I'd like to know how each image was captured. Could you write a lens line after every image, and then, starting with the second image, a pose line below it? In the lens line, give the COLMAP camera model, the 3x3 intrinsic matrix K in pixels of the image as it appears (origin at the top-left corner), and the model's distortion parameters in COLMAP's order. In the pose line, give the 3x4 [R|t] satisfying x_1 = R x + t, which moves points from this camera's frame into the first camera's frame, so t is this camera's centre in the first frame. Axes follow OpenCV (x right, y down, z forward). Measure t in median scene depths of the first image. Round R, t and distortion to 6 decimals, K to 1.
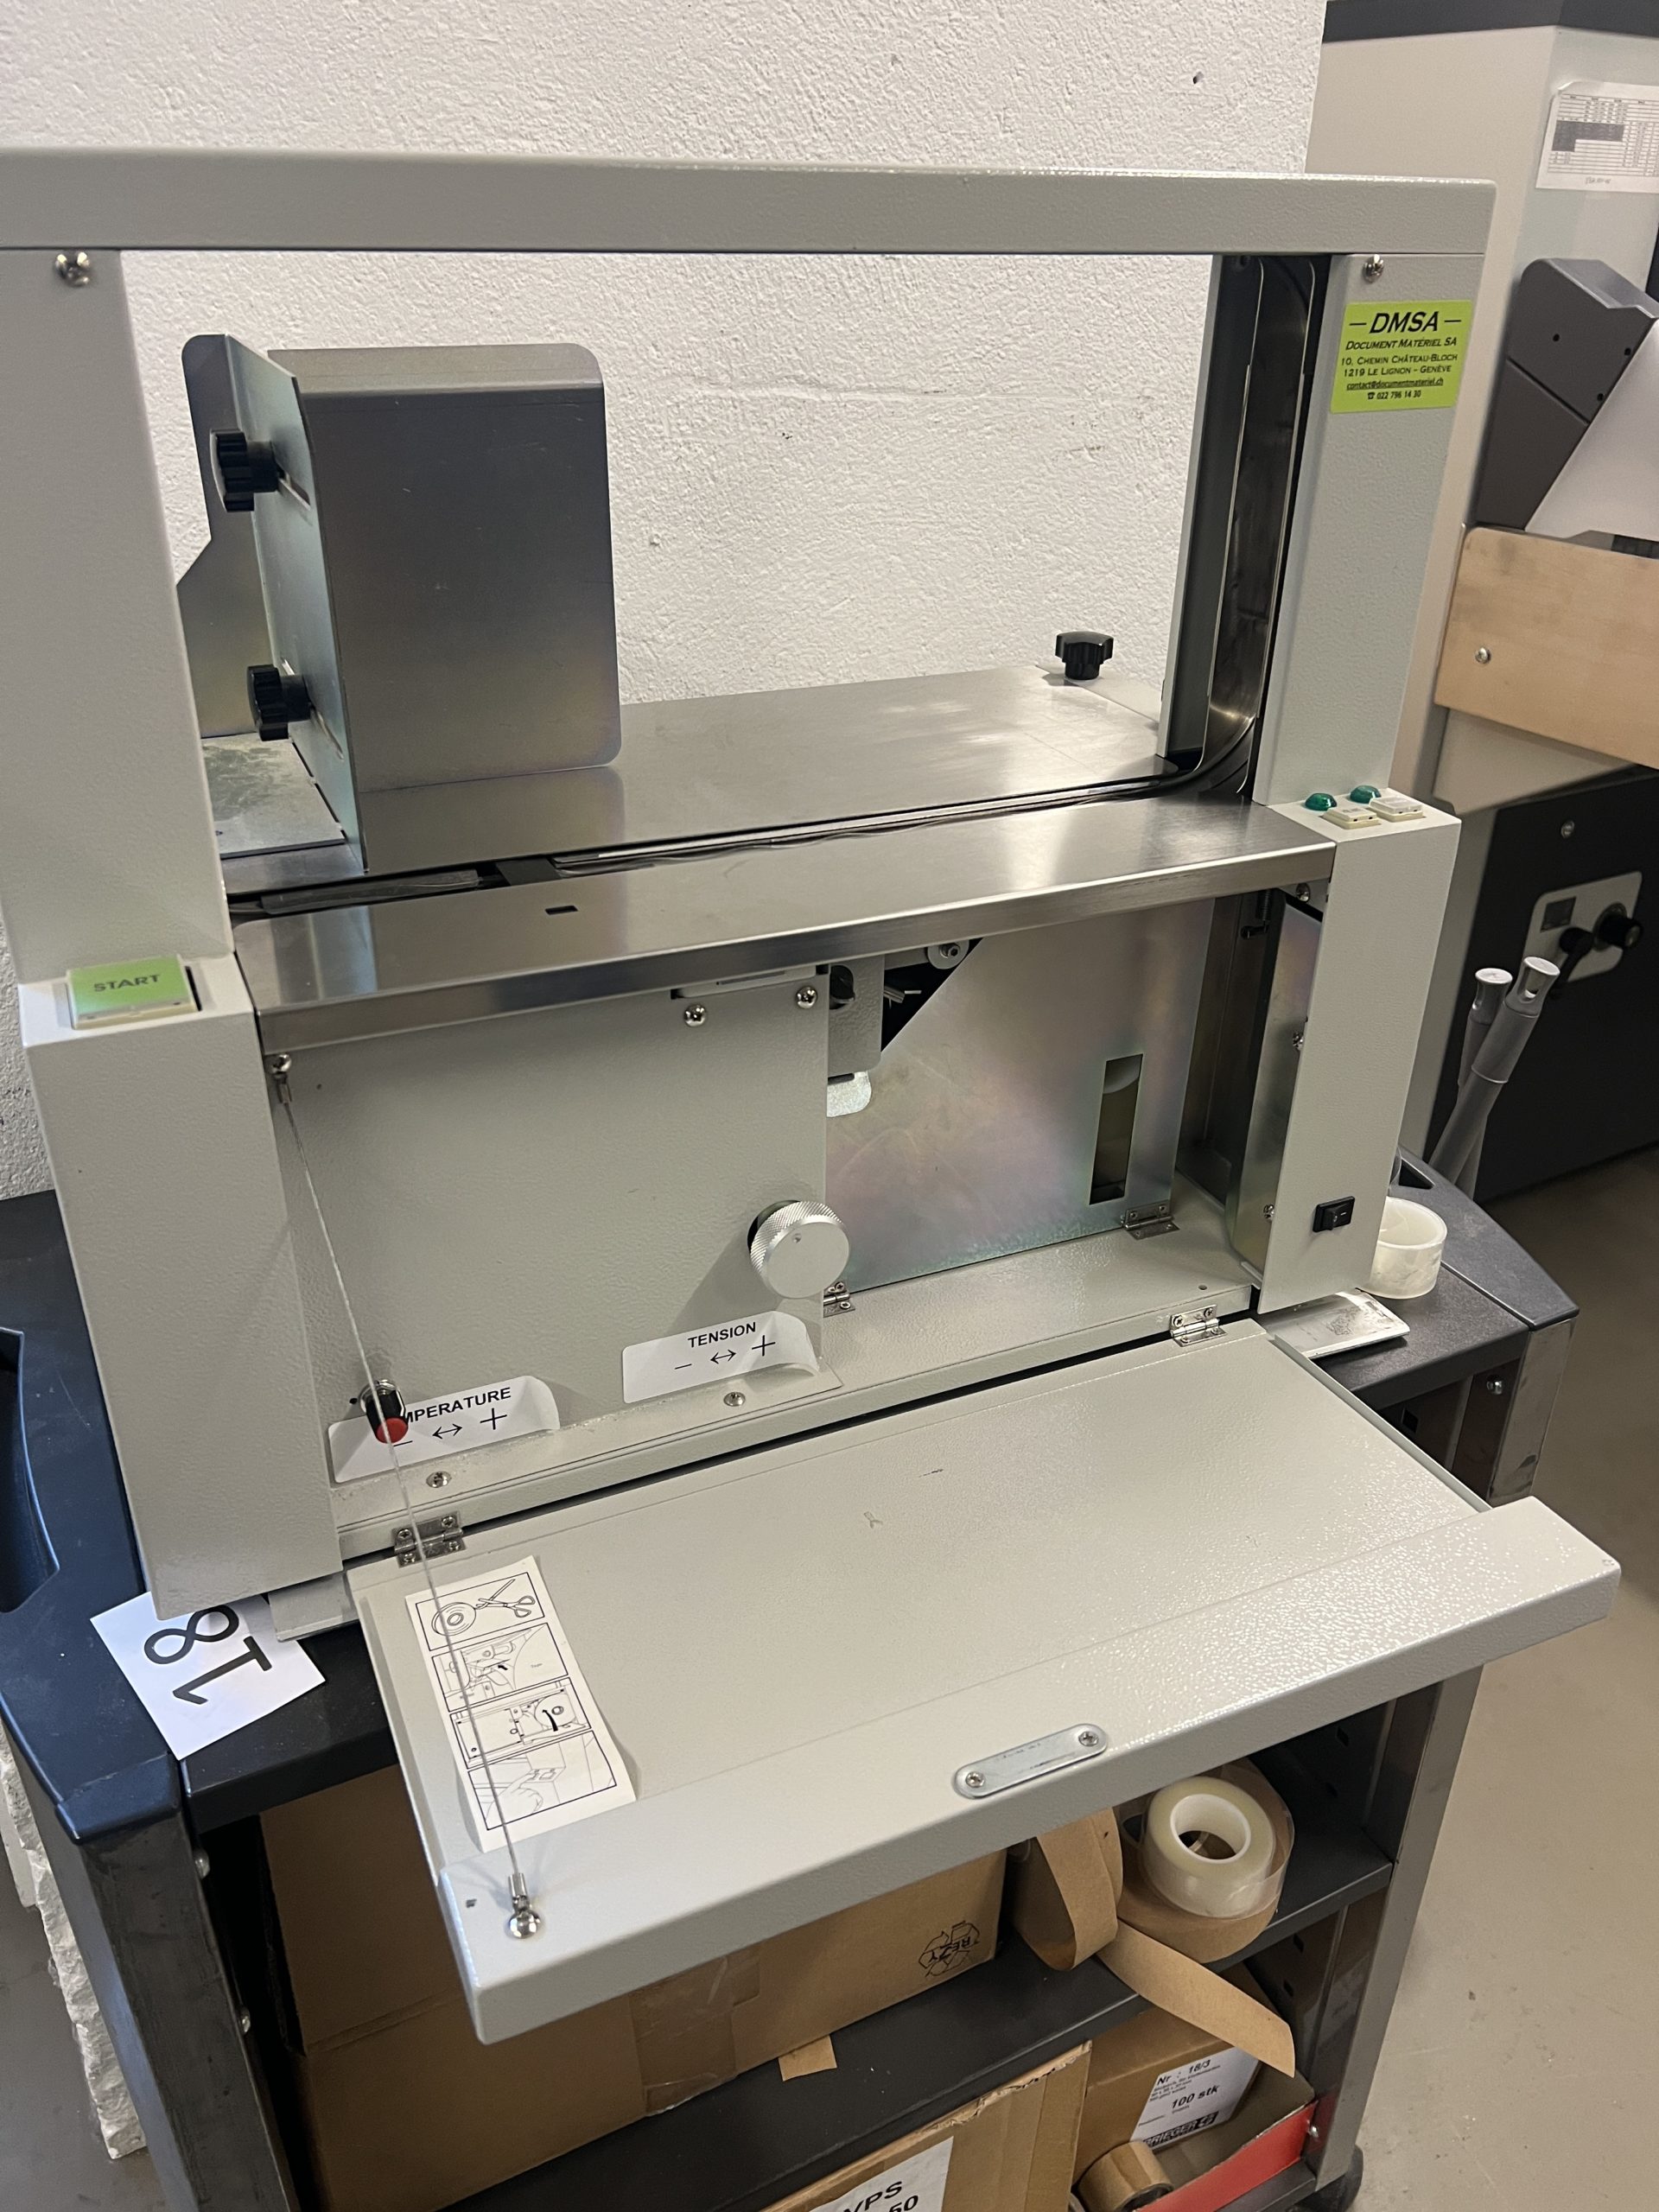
lens RADIAL K [[1685.0, 0, 822.3], [0, 1685.0, 1110.8], [0, 0, 1]] dist [0.026629, -0.035509]
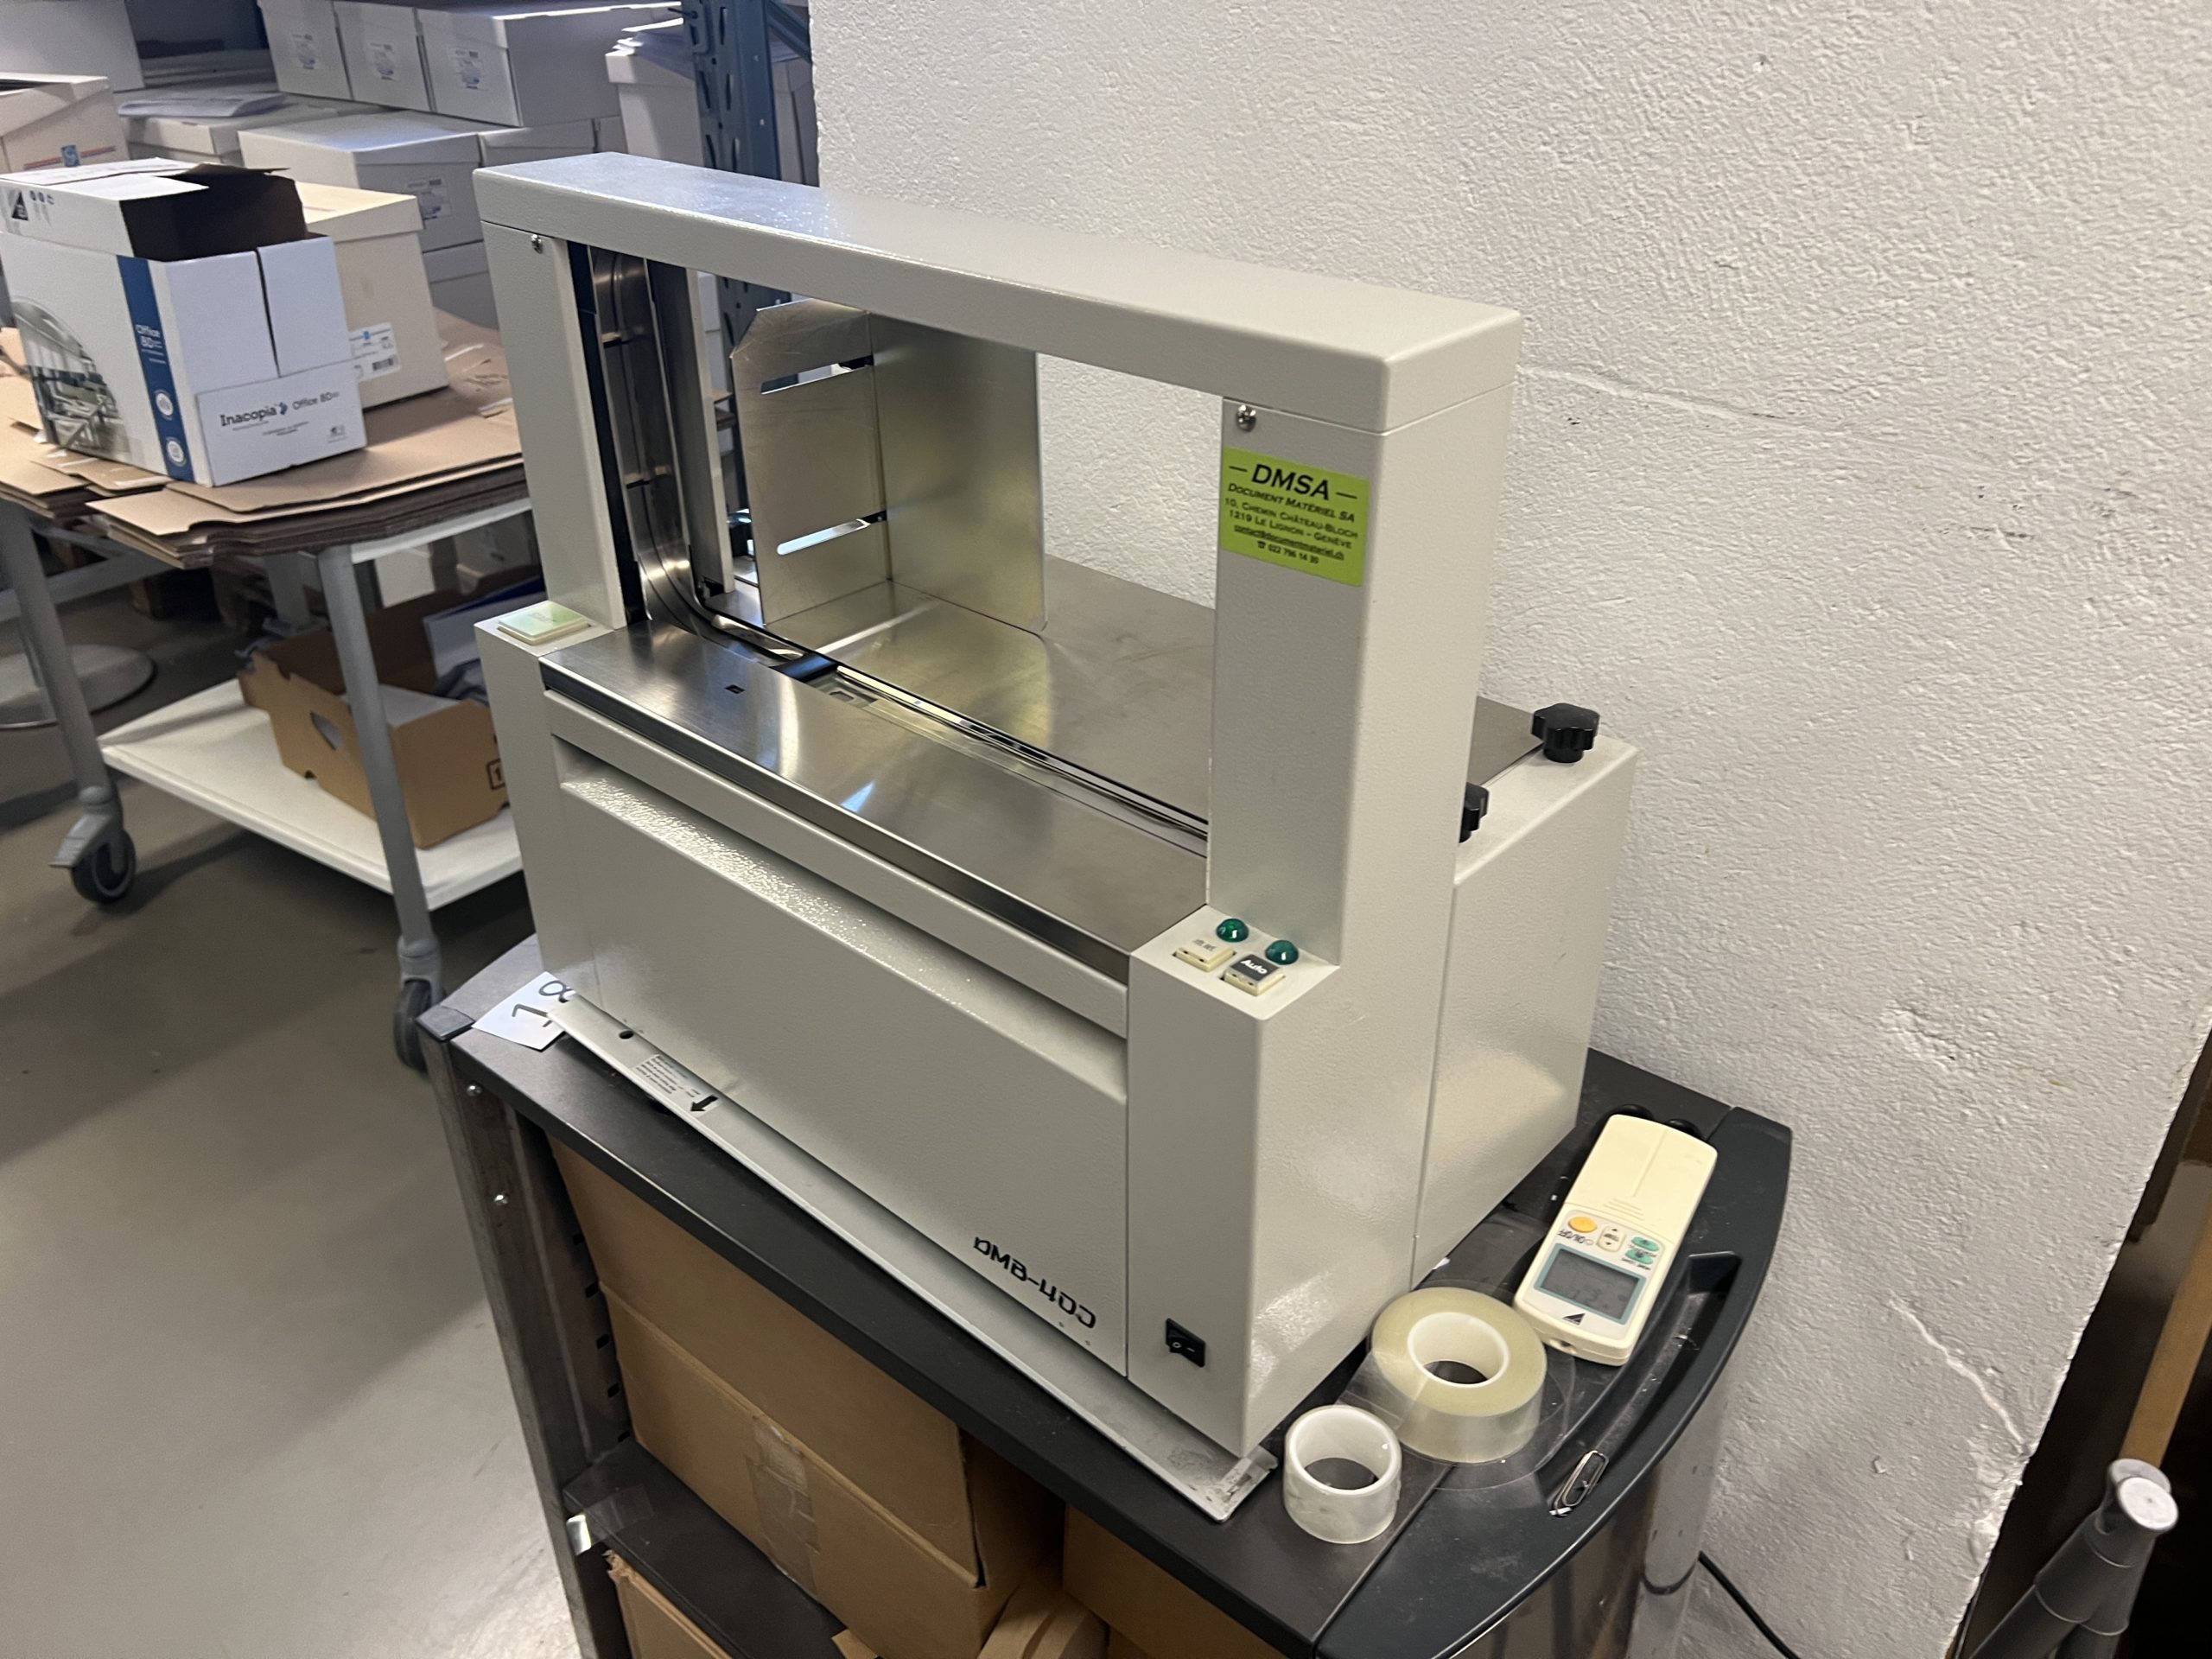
lens RADIAL K [[1685.0, 0, 1084.0], [0, 1685.0, 811.0], [0, 0, 1]] dist [0.026629, -0.035509]
pose [[0.394428, 0.435132, -0.809374, 1.073617], [-0.429922, 0.865822, 0.255968, -0.481302], [0.812154, 0.247007, 0.528577, 0.462174]]
